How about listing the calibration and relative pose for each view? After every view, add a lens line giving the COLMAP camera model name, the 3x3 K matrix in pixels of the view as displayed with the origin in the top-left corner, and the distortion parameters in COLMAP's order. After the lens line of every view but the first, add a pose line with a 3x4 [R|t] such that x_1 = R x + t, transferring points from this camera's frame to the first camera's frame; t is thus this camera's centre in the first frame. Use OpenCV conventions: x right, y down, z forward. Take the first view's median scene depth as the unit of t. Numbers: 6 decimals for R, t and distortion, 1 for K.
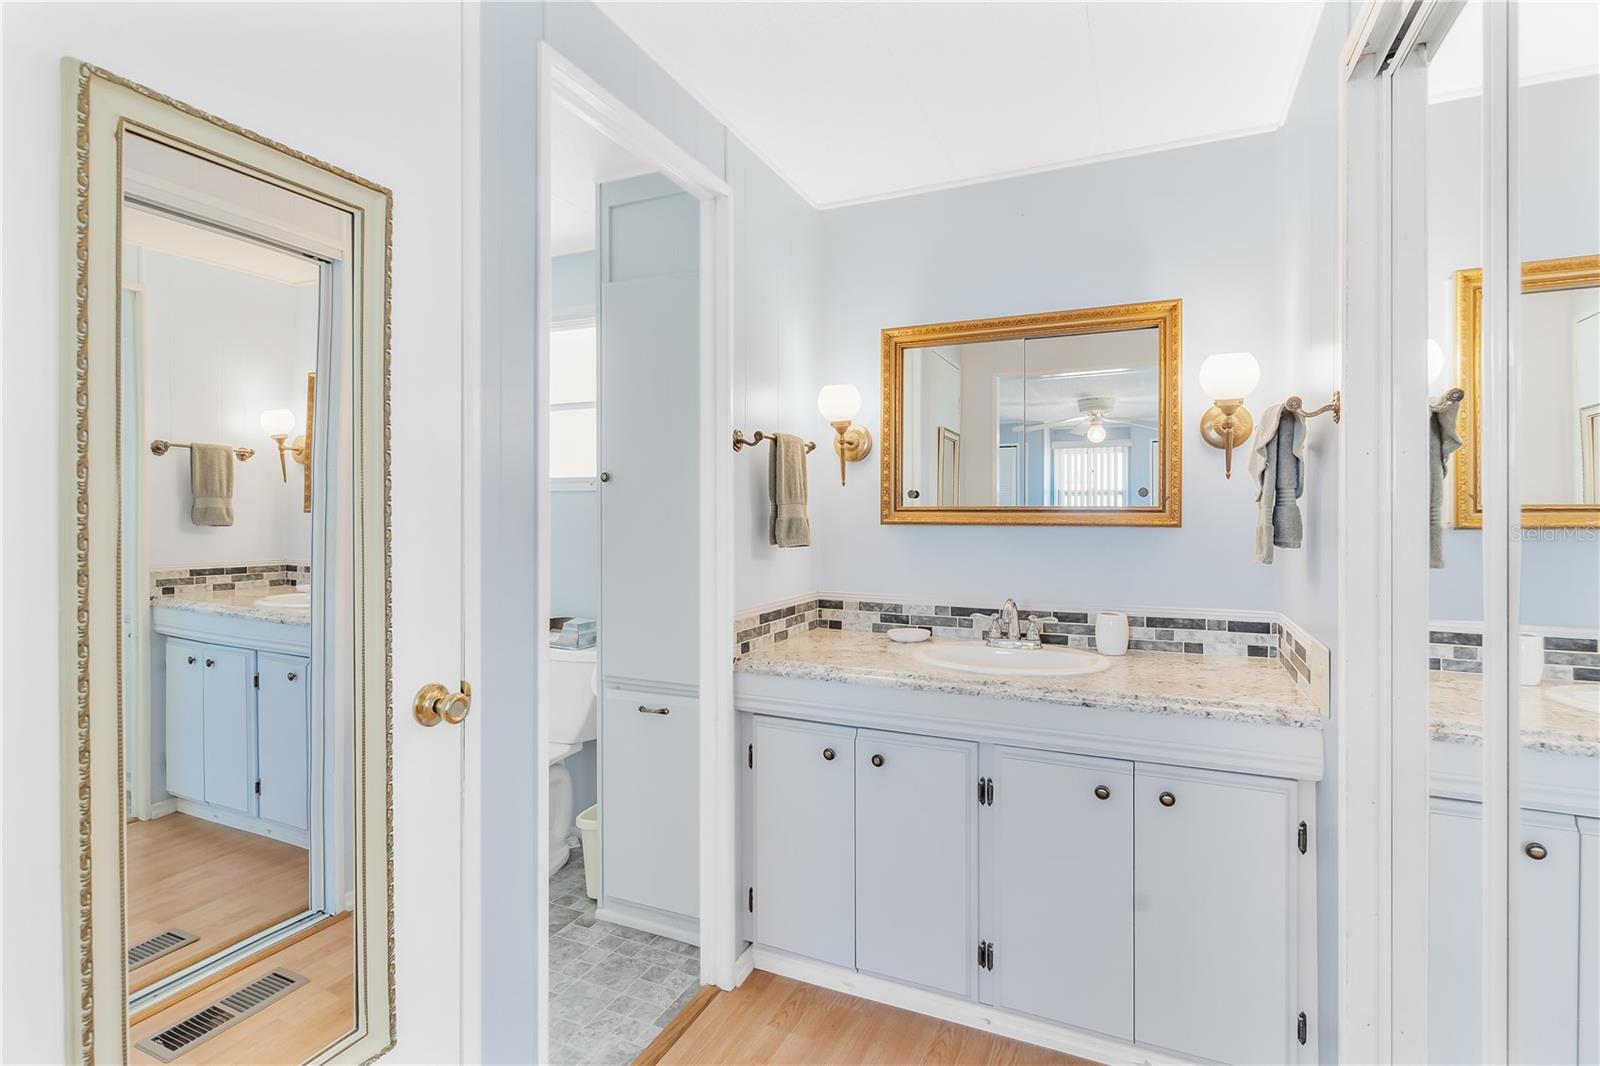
lens RADIAL K [[764.0, 0, 799.8], [0, 764.0, 519.4], [0, 0, 1]] dist [0.006318, -0.002175]
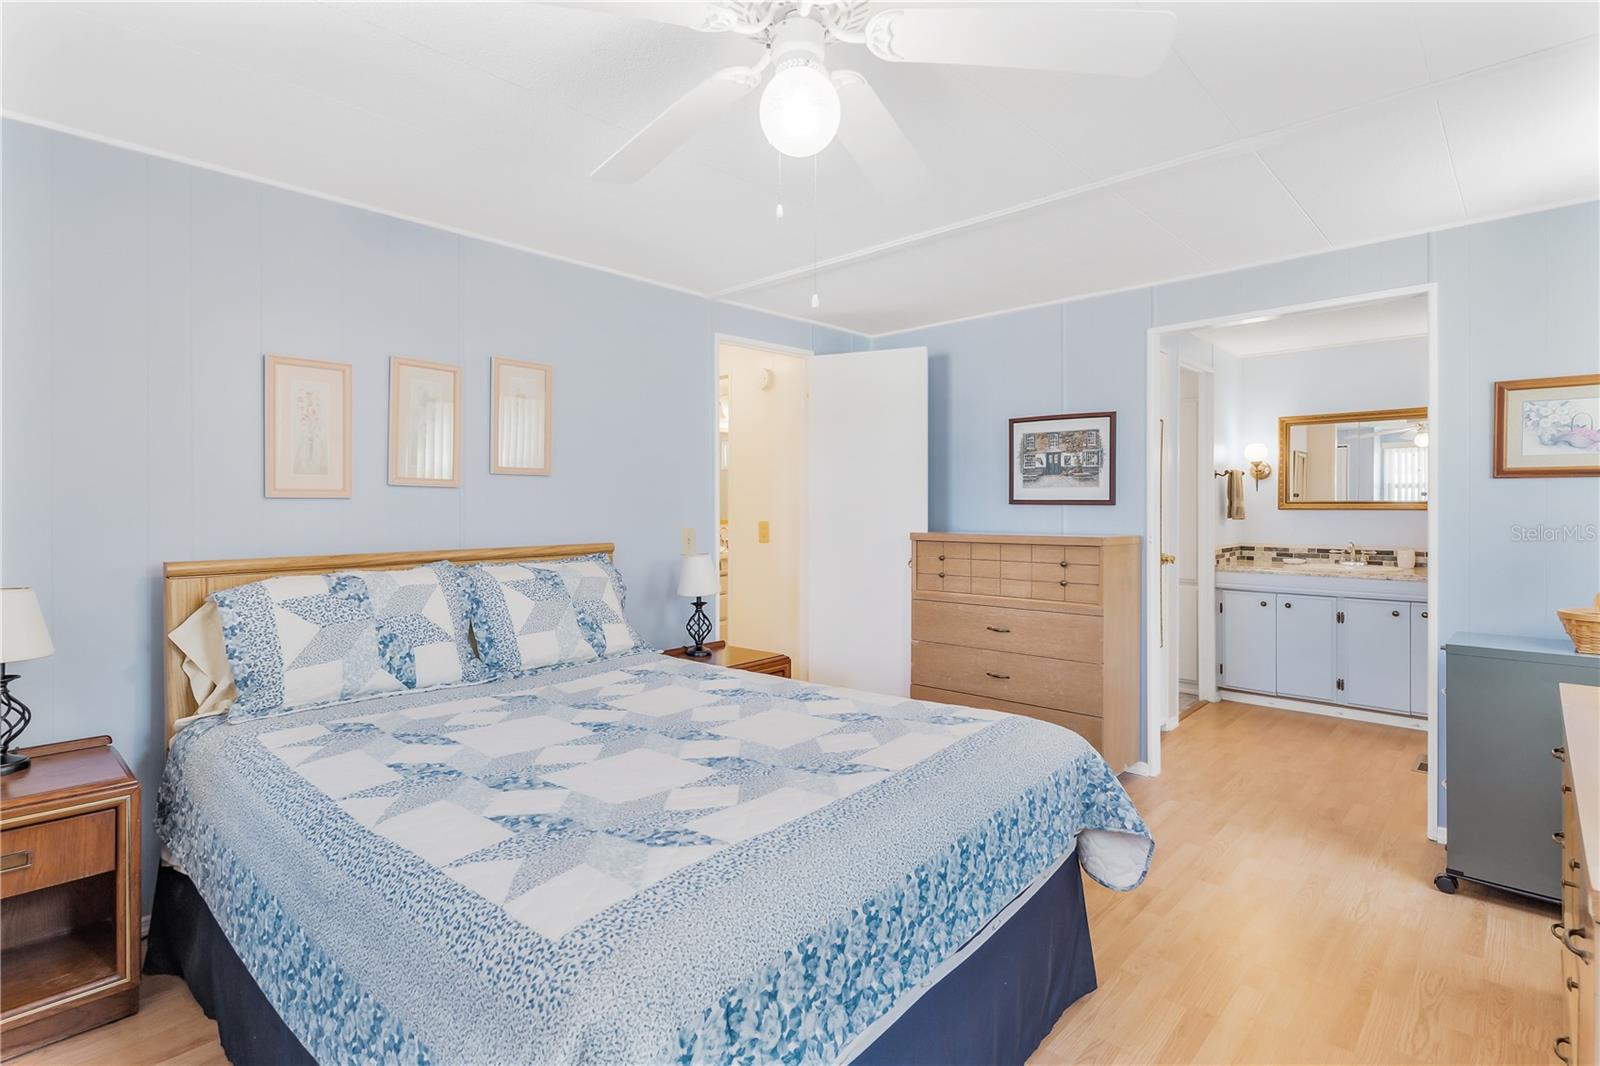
lens RADIAL K [[764.0, 0, 814.2], [0, 764.0, 508.4], [0, 0, 1]] dist [0.006318, -0.002175]
pose [[0.946687, -0.003180, -0.322140, -0.486594], [0.003104, 0.999995, -0.000750, 0.001544], [0.322140, -0.000289, 0.946692, -1.618271]]
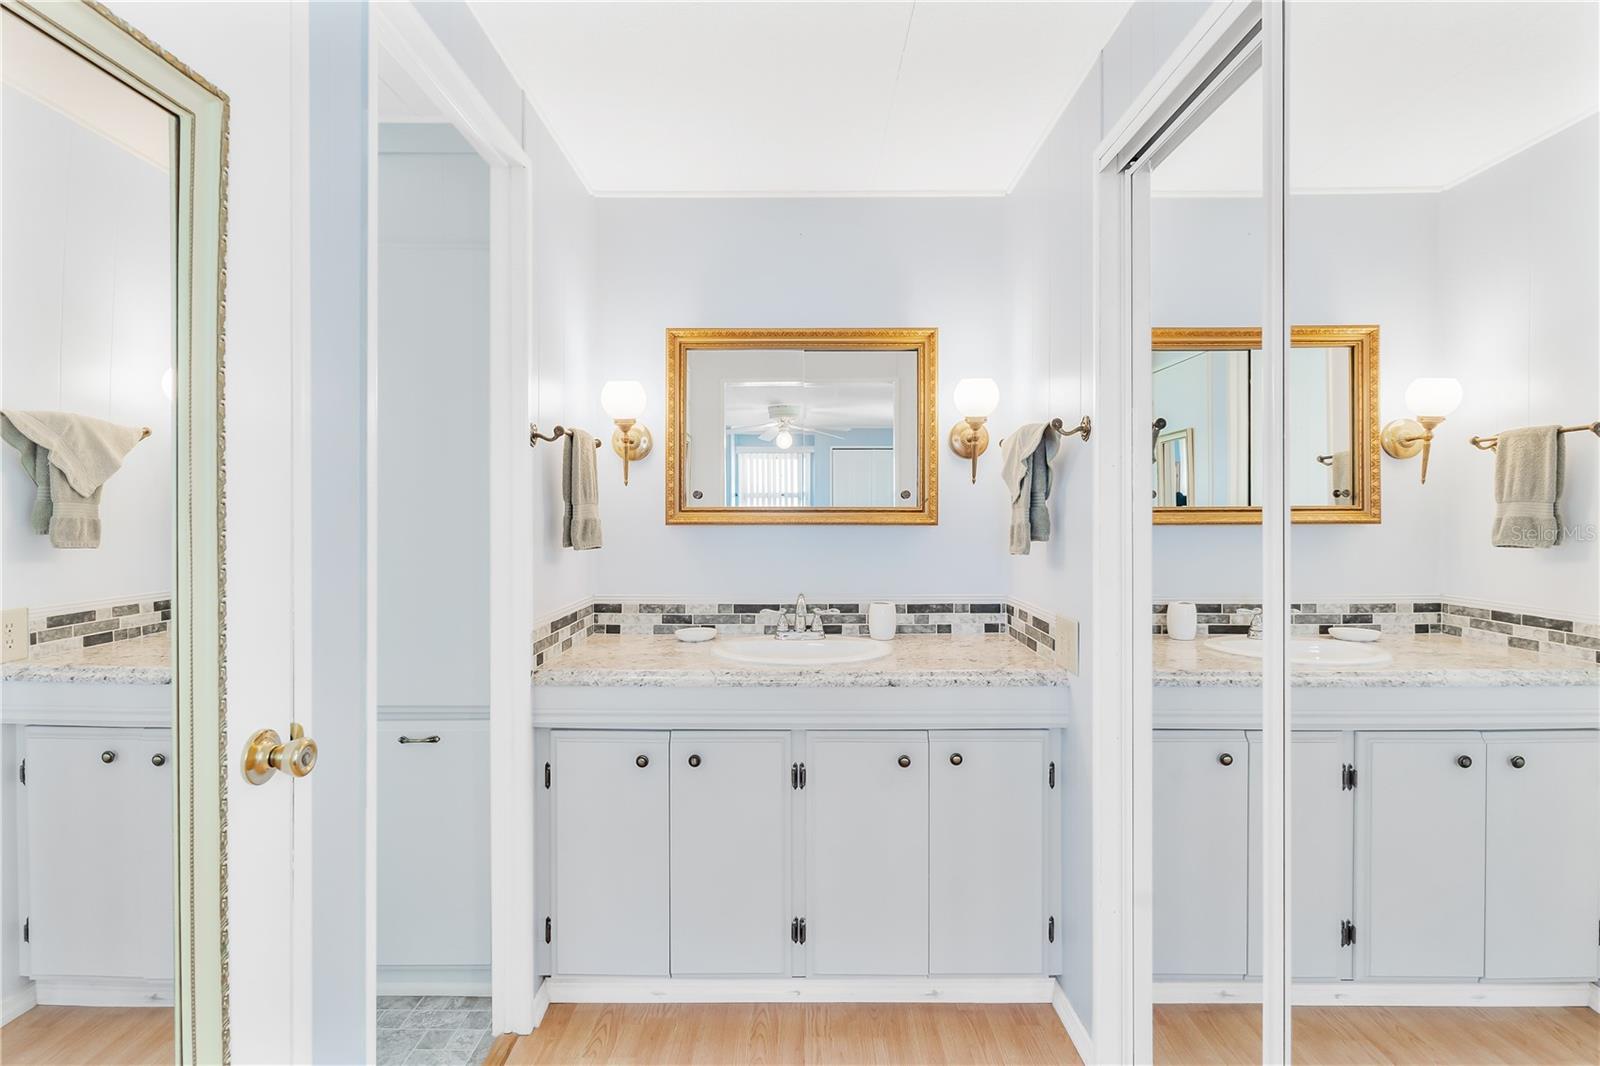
lens RADIAL K [[764.0, 0, 792.4], [0, 764.0, 521.3], [0, 0, 1]] dist [0.006318, -0.002175]
pose [[0.913706, -0.005252, 0.406342, -0.167310], [0.004387, 0.999986, 0.003061, -0.000322], [-0.406352, -0.001014, 0.913716, 0.031335]]
